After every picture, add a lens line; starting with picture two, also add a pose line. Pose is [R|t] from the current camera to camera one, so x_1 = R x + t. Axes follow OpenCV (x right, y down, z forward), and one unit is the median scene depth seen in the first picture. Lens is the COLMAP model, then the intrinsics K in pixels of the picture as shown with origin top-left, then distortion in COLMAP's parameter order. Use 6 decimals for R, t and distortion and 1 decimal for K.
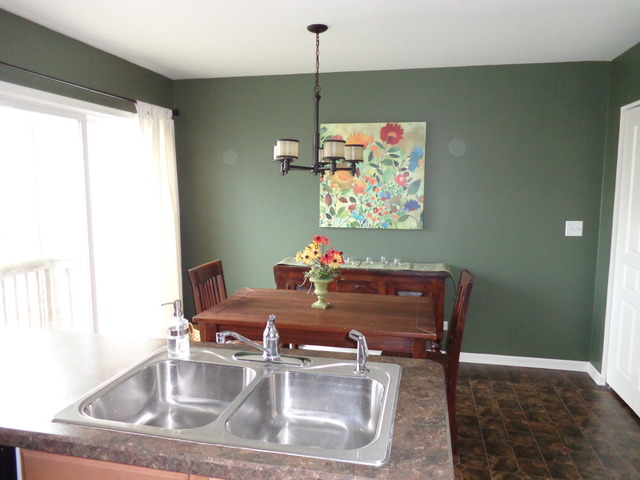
lens RADIAL K [[470.4, 0, 319.6], [0, 470.4, 239.9], [0, 0, 1]] dist [-0.004340, 0.002558]
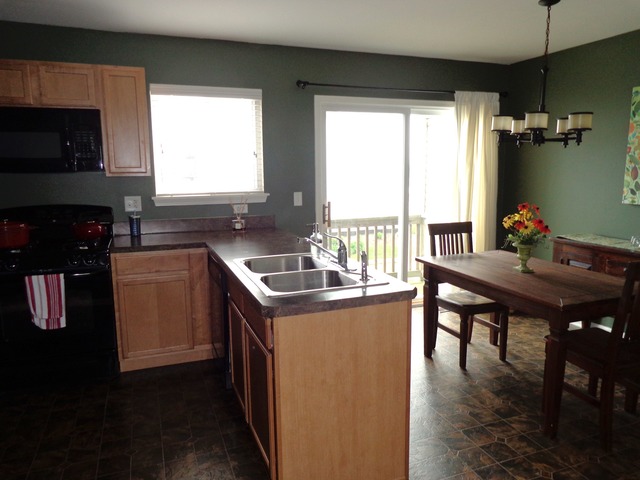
lens RADIAL K [[470.4, 0, 321.3], [0, 470.4, 238.6], [0, 0, 1]] dist [-0.004340, 0.002558]
pose [[0.560898, 0.119355, -0.819236, 0.431359], [-0.086980, 0.992572, 0.085057, 0.013487], [0.823303, 0.023549, 0.567114, 0.013329]]
